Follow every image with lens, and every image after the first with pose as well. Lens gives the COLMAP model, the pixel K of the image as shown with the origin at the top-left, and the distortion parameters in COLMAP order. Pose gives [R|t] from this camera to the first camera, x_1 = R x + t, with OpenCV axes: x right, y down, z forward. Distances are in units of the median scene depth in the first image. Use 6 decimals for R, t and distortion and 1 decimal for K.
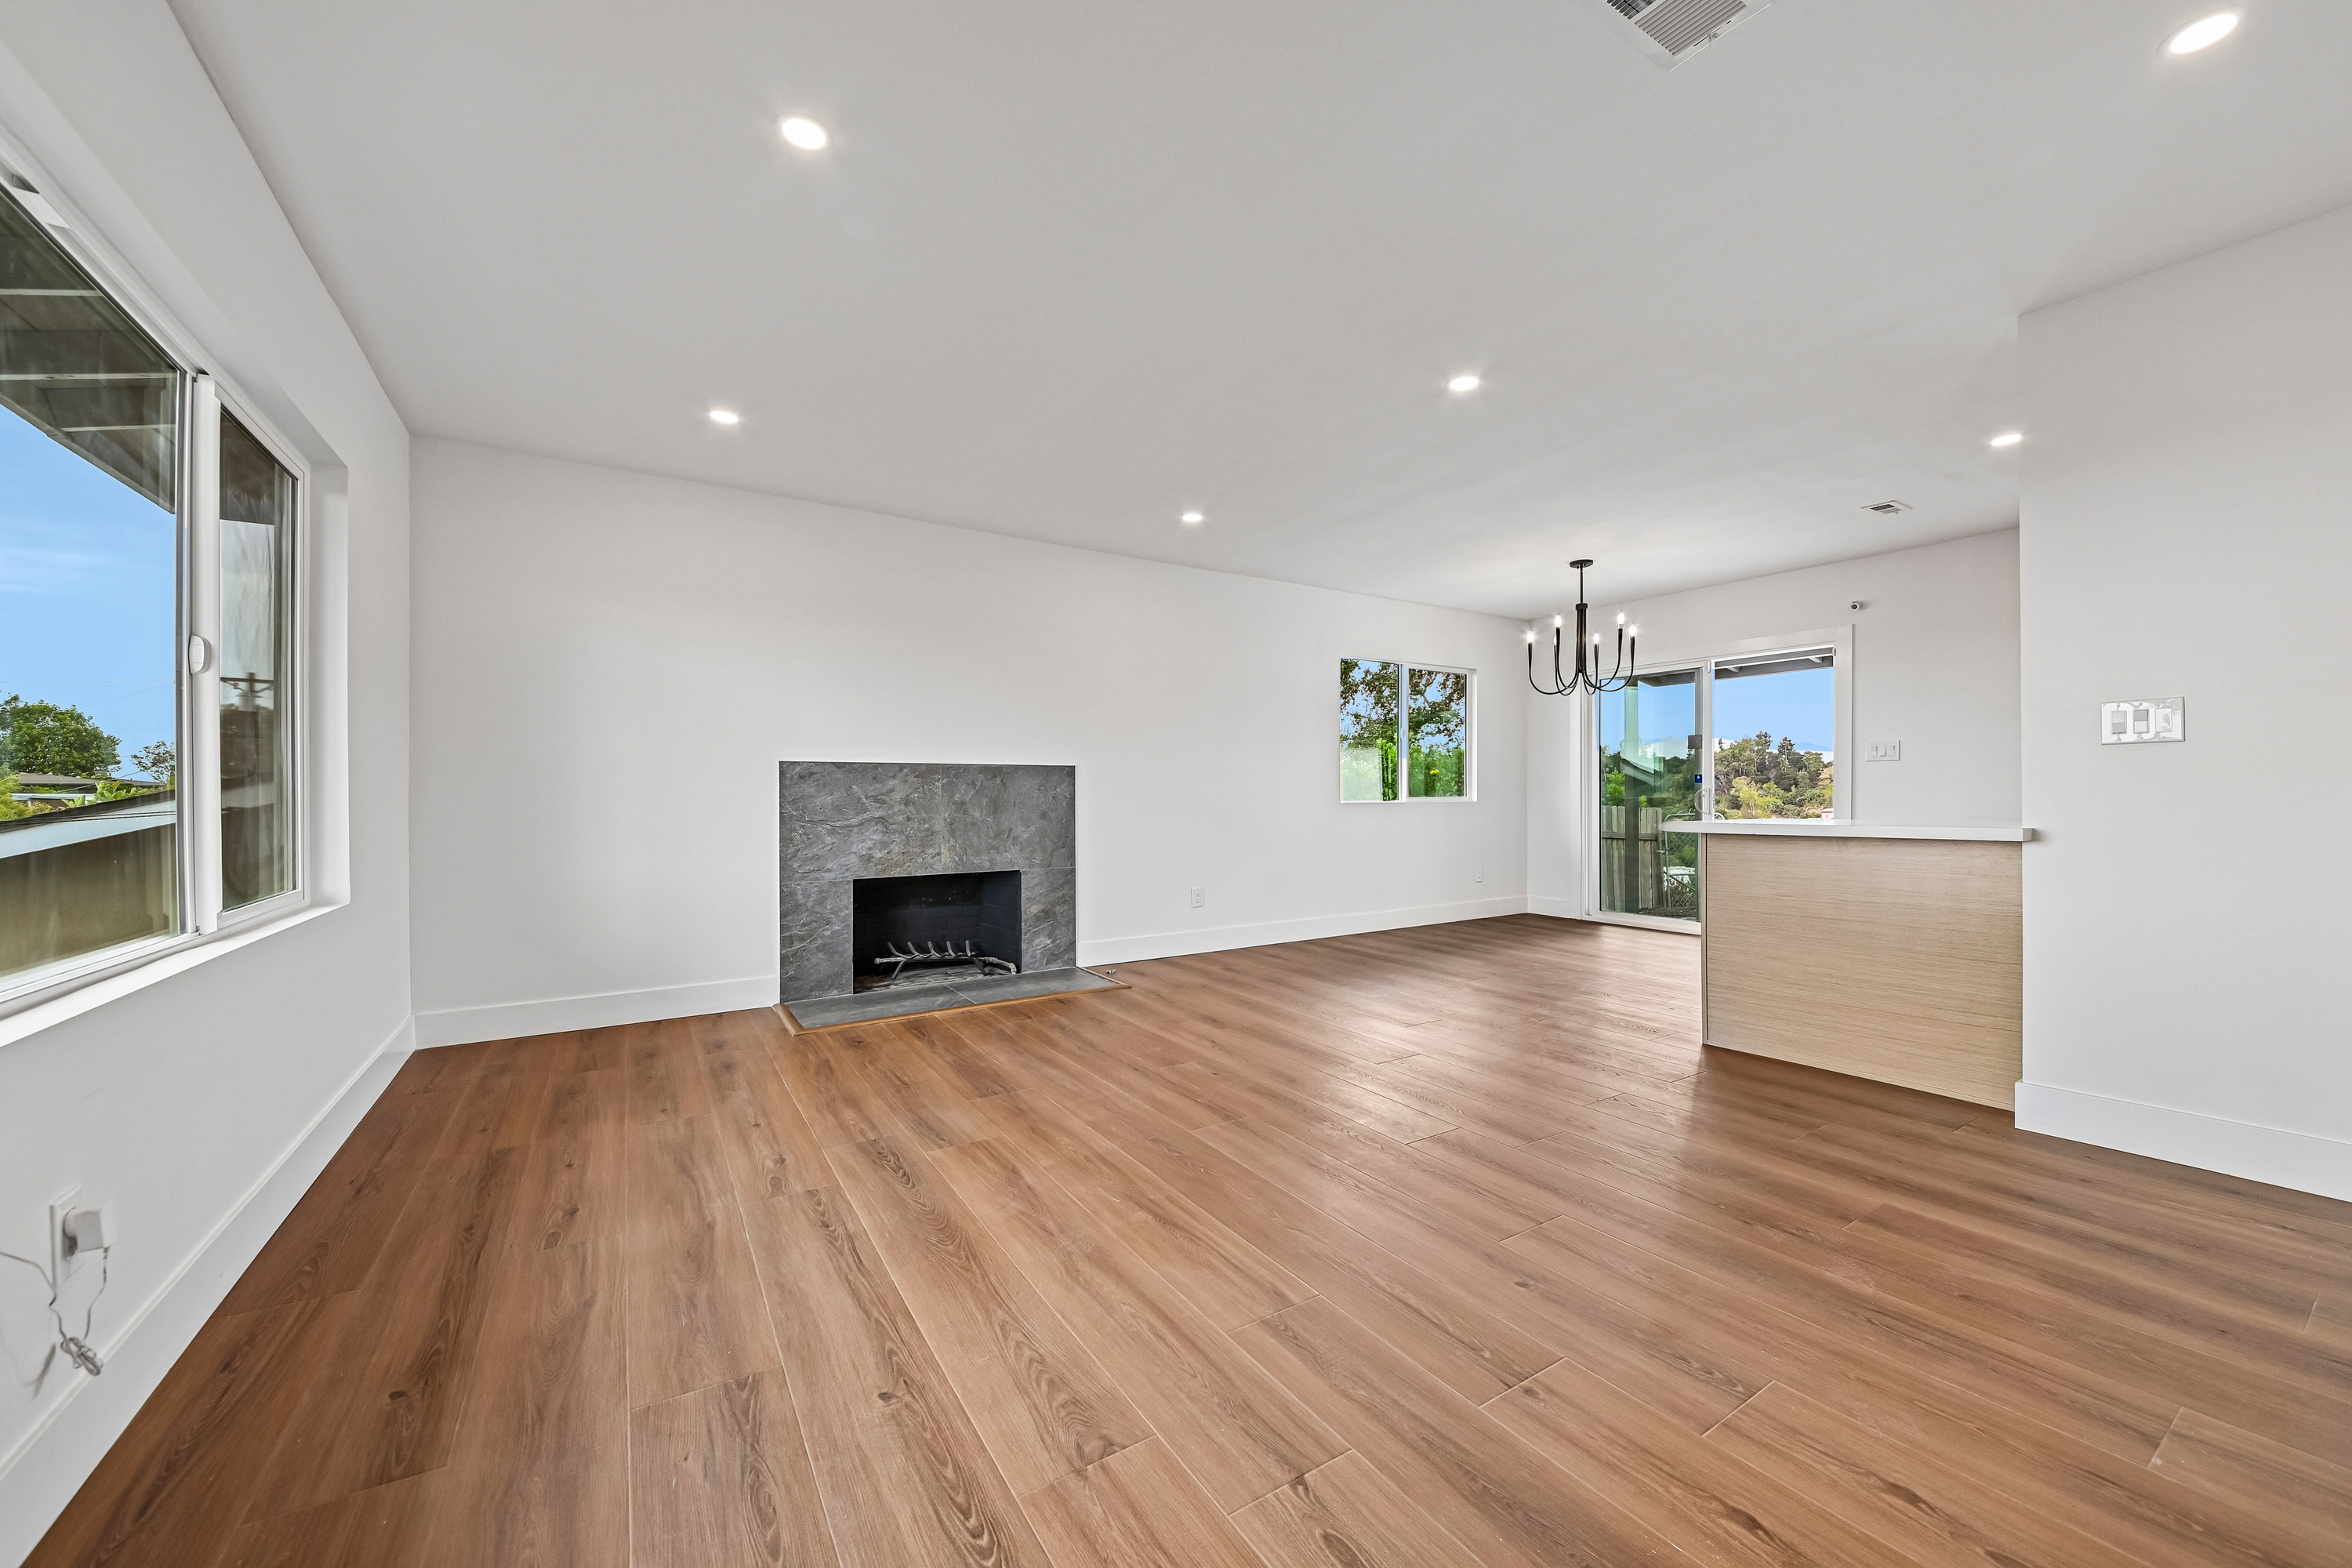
lens RADIAL K [[872.2, 0, 1176.0], [0, 872.2, 784.0], [0, 0, 1]] dist [0.065019, -0.010939]
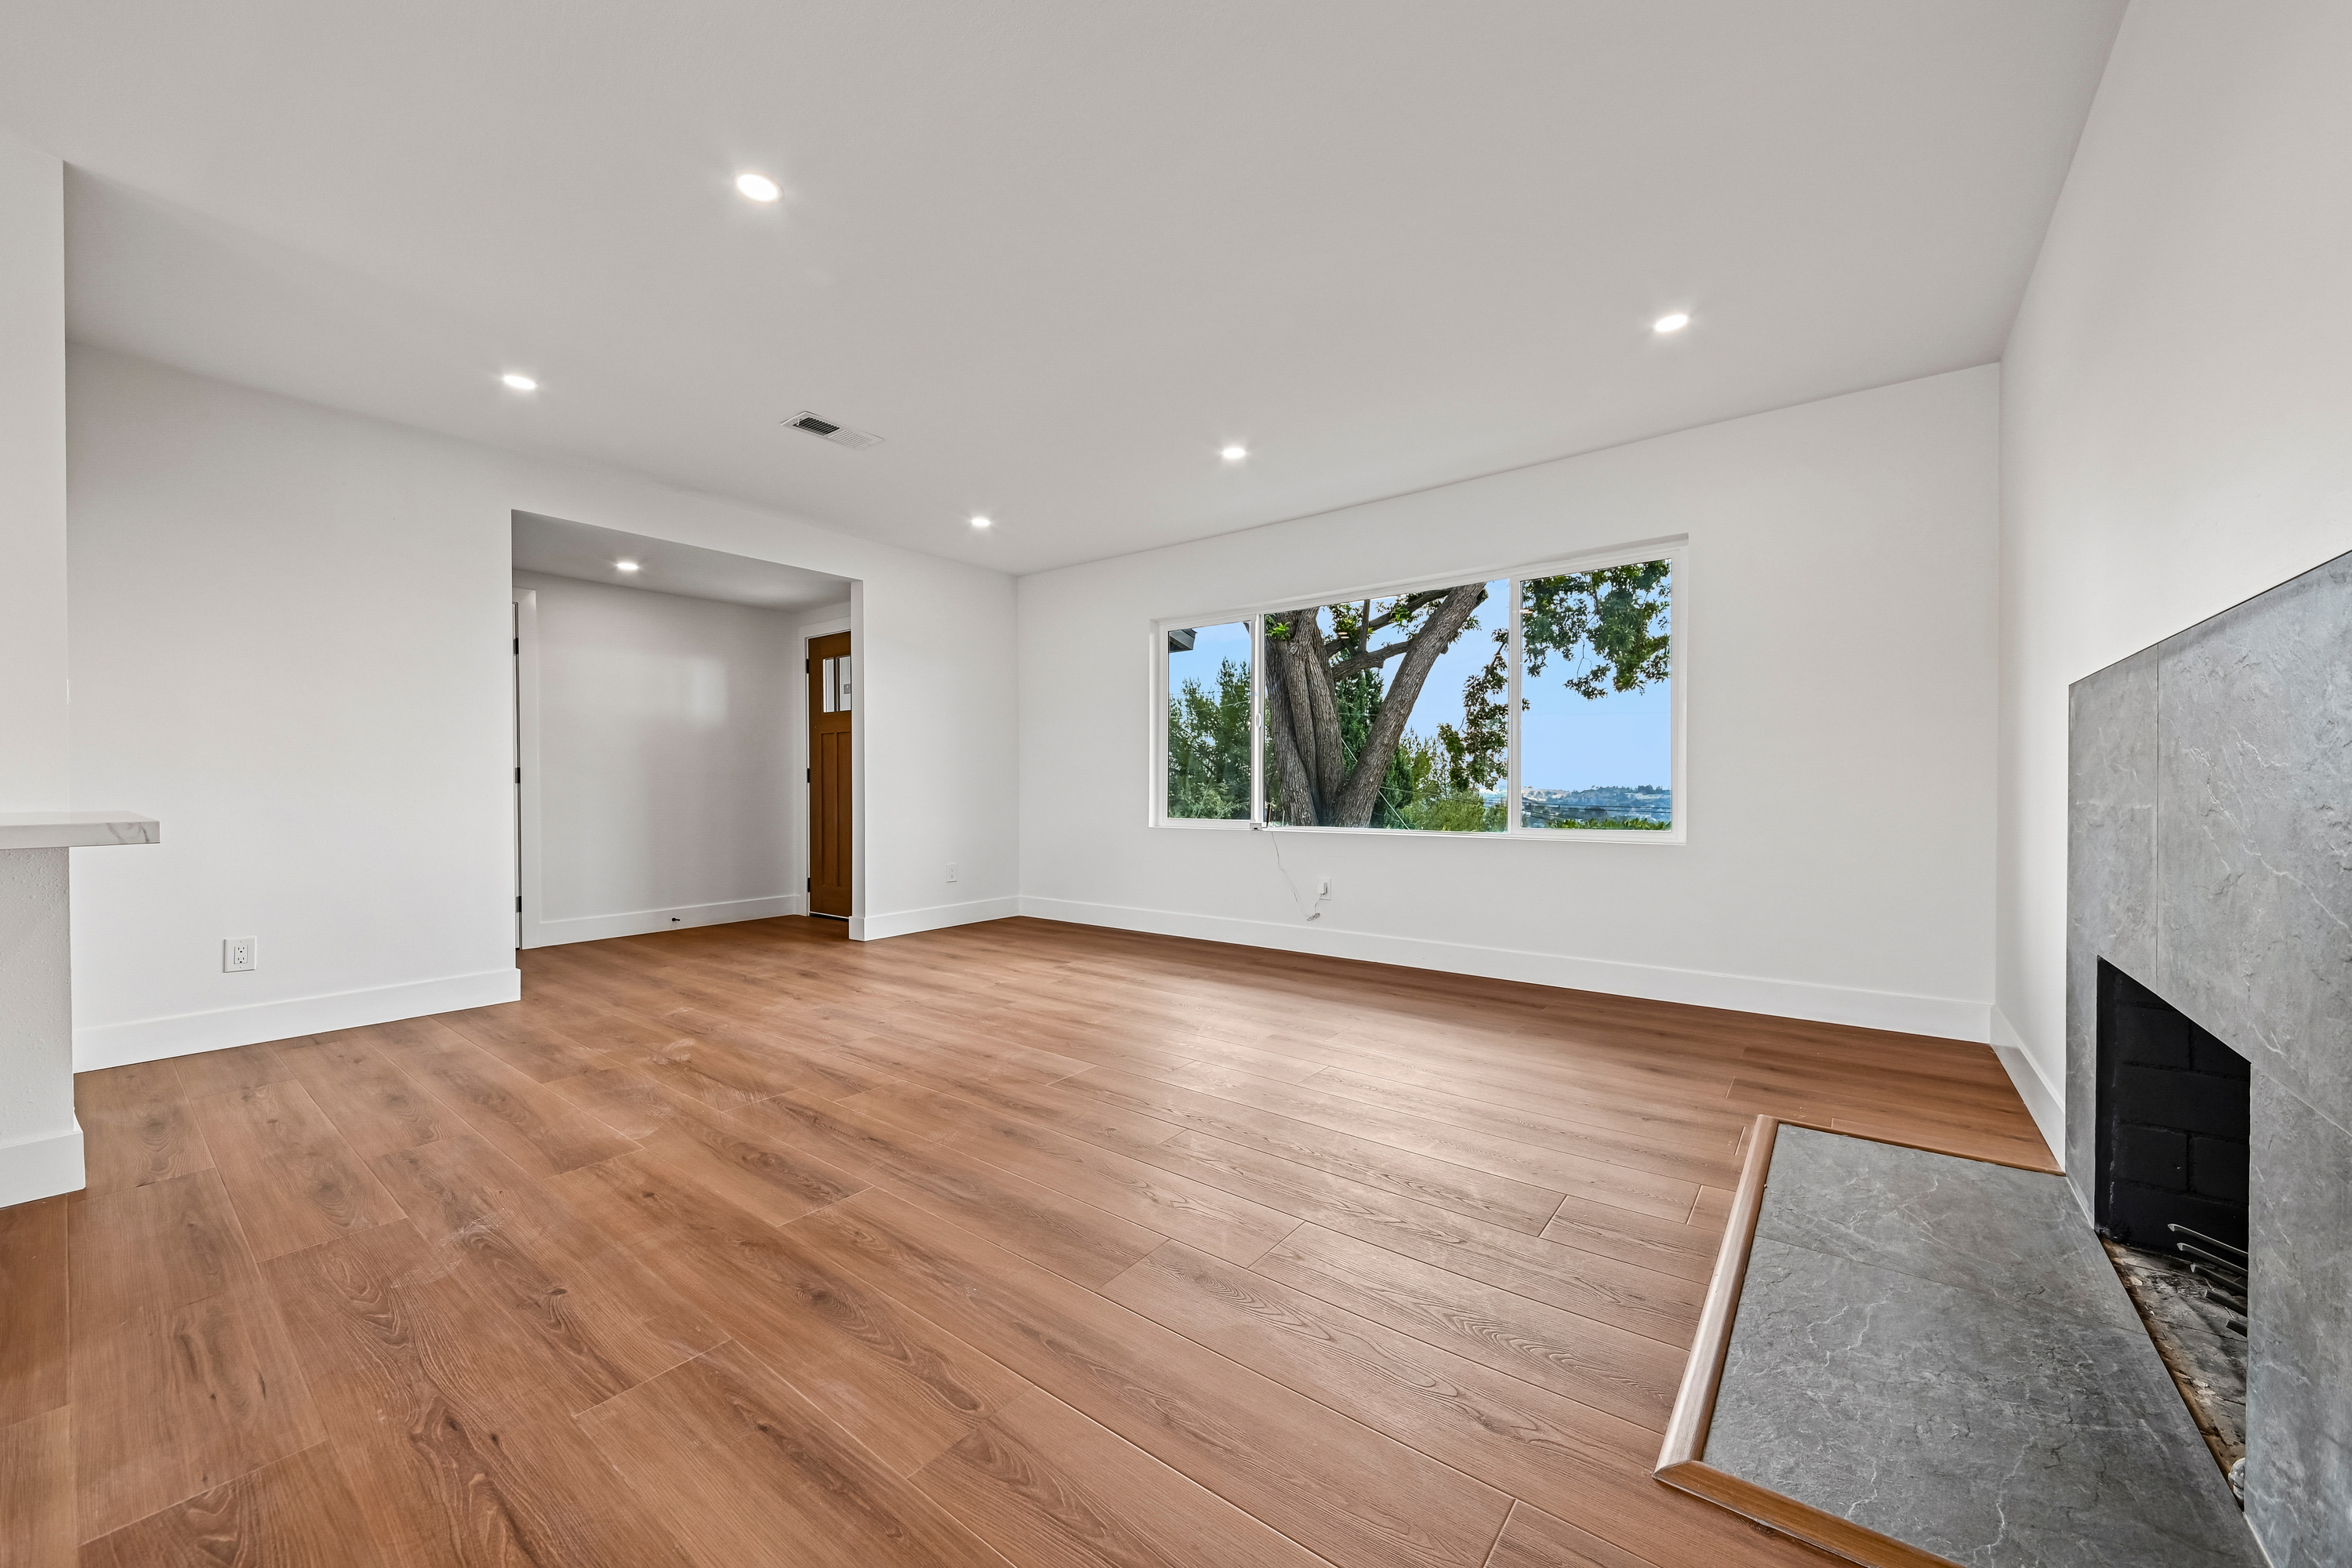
lens RADIAL K [[872.2, 0, 1176.0], [0, 872.2, 784.0], [0, 0, 1]] dist [0.065019, -0.010939]
pose [[-0.940094, 0.008828, -0.340801, 0.334276], [0.010824, 0.999934, -0.003955, 0.044111], [0.340744, -0.007407, -0.940127, 2.326695]]
